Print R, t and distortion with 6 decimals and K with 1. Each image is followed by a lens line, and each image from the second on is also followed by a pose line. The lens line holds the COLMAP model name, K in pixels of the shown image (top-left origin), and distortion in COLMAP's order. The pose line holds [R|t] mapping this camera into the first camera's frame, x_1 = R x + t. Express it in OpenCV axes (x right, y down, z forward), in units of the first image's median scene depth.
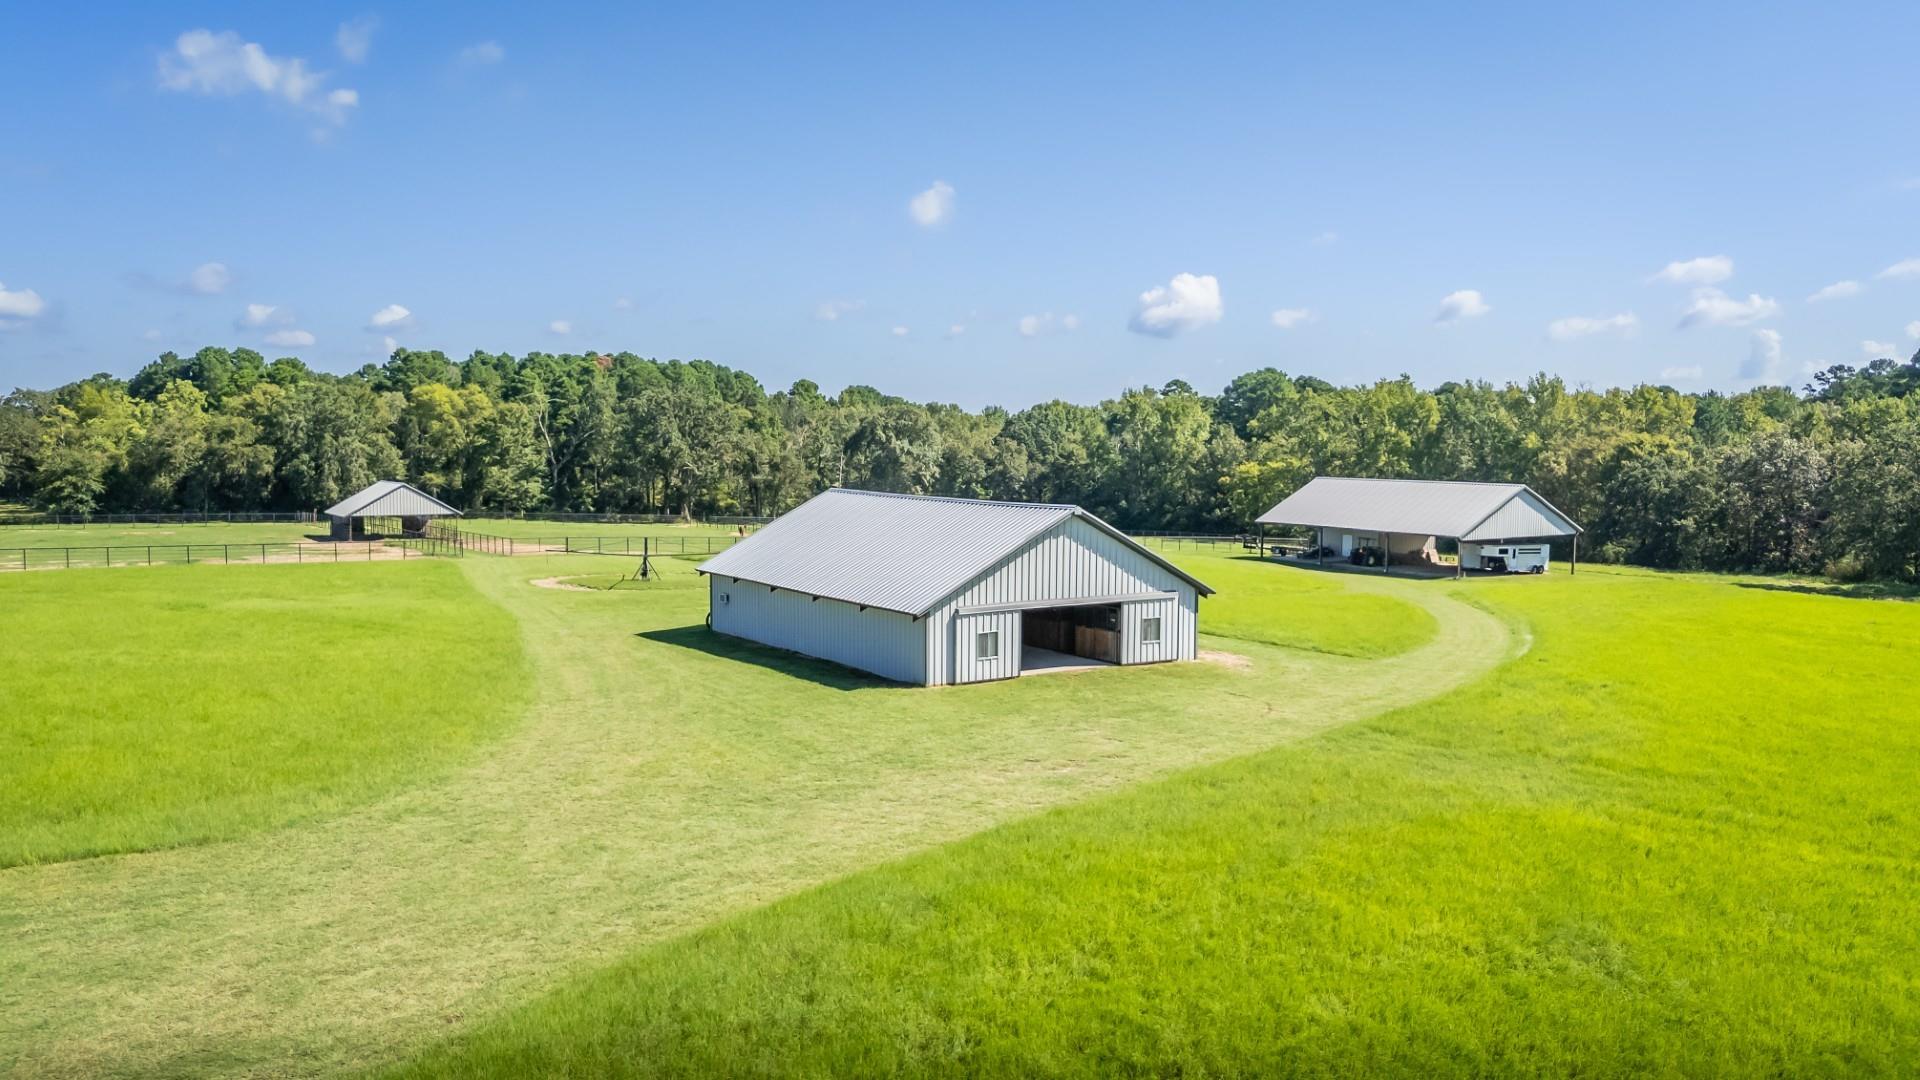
lens RADIAL K [[1374.5, 0, 943.1], [0, 1374.5, 544.4], [0, 0, 1]] dist [0.008687, 0.001191]
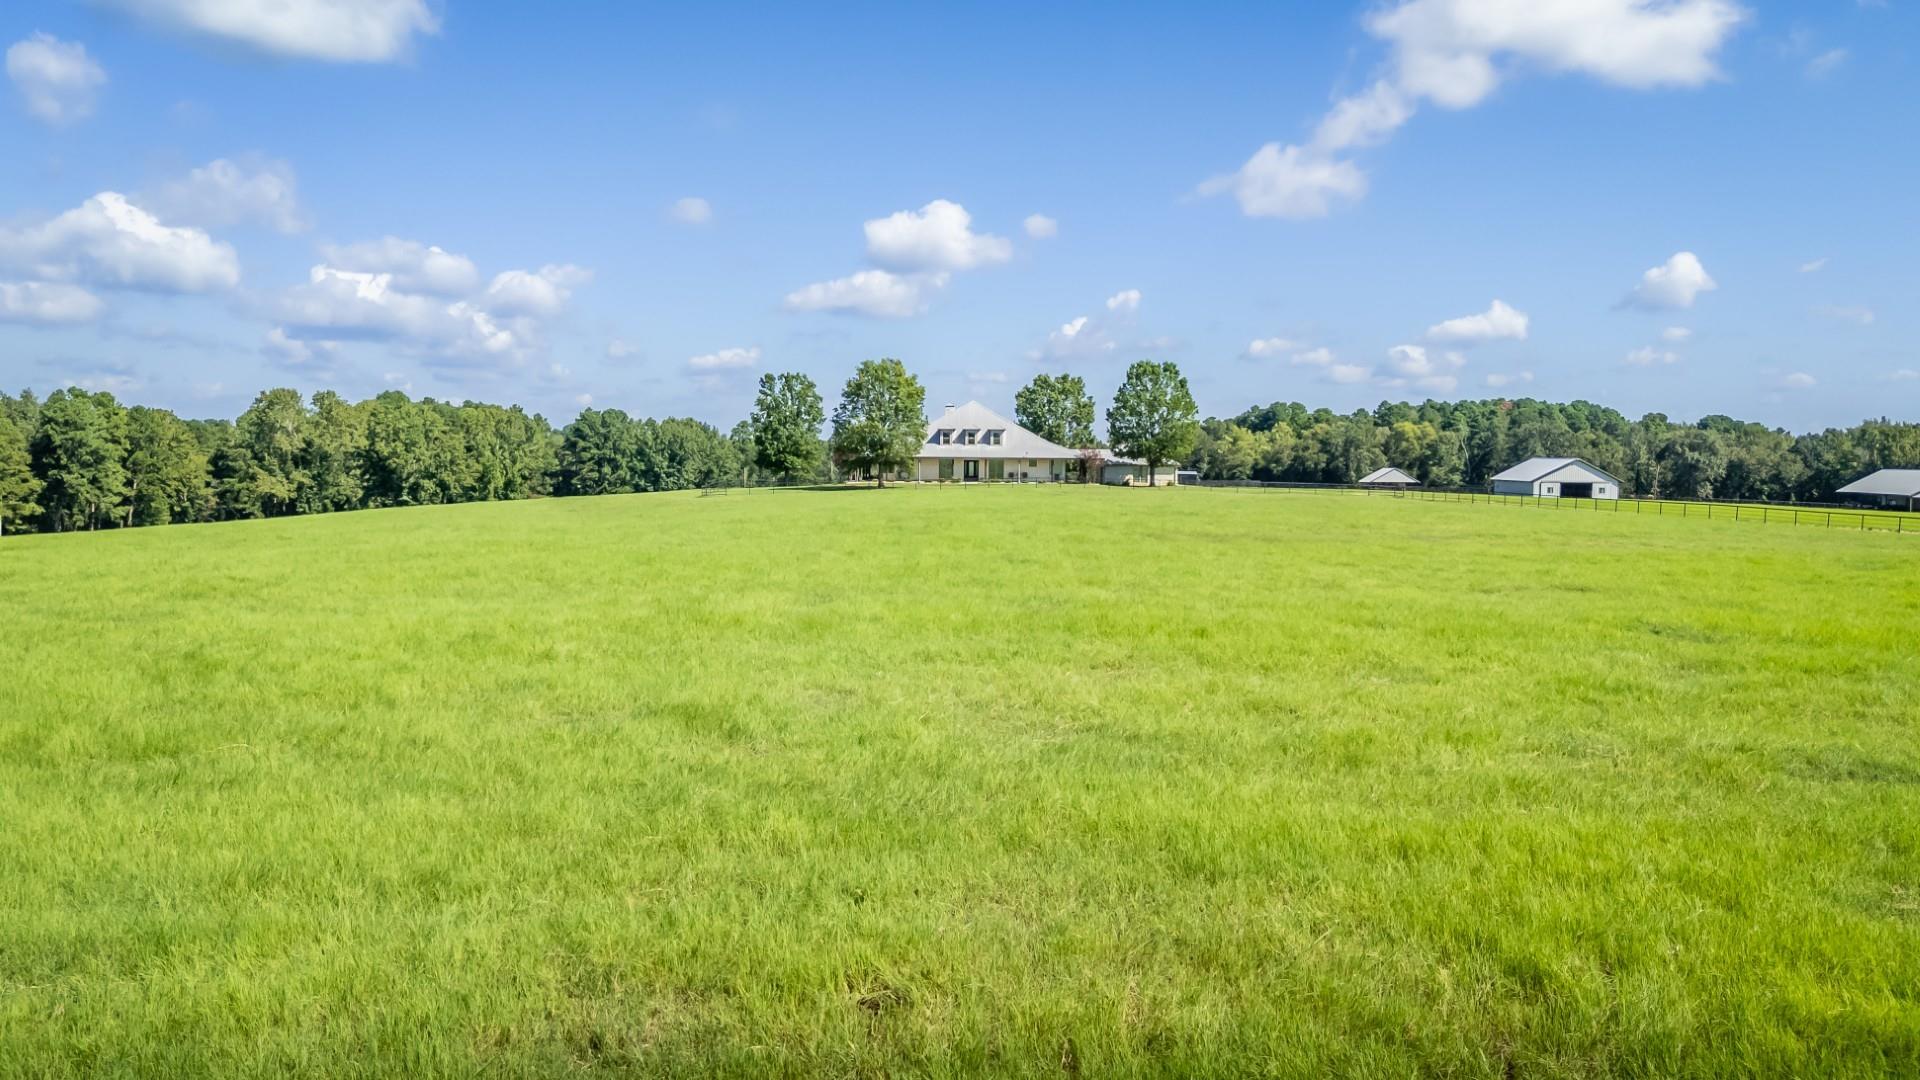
lens RADIAL K [[1374.5, 0, 950.3], [0, 1374.5, 534.8], [0, 0, 1]] dist [0.008687, 0.001191]
pose [[0.792810, 0.036339, -0.608385, 0.306118], [-0.052283, 0.998596, -0.008486, 0.091252], [0.607223, 0.038536, 0.793597, -0.920310]]
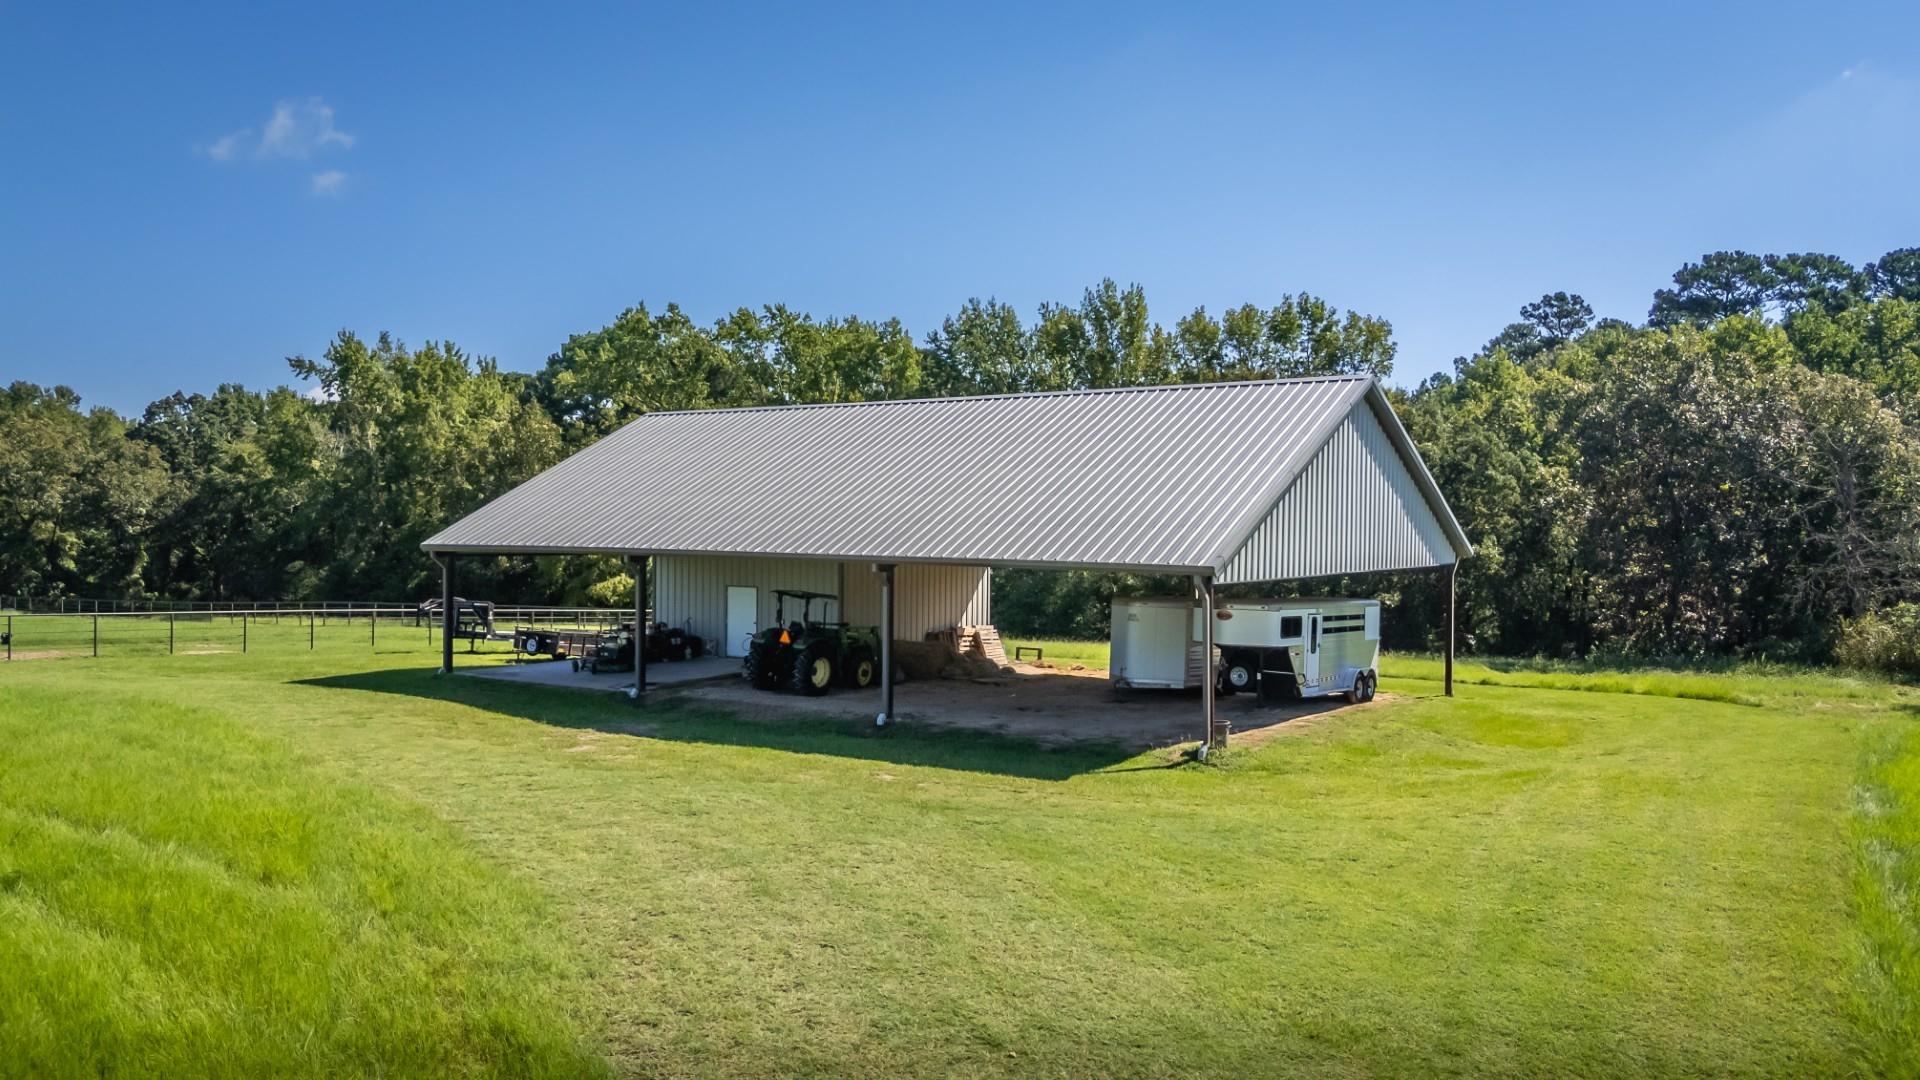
lens RADIAL K [[1374.5, 0, 959.7], [0, 1374.5, 538.6], [0, 0, 1]] dist [0.008687, 0.001191]
pose [[0.910615, -0.001946, 0.413252, 0.153742], [0.027946, 0.997990, -0.056881, 0.000935], [-0.412310, 0.063345, 0.908839, 0.508415]]
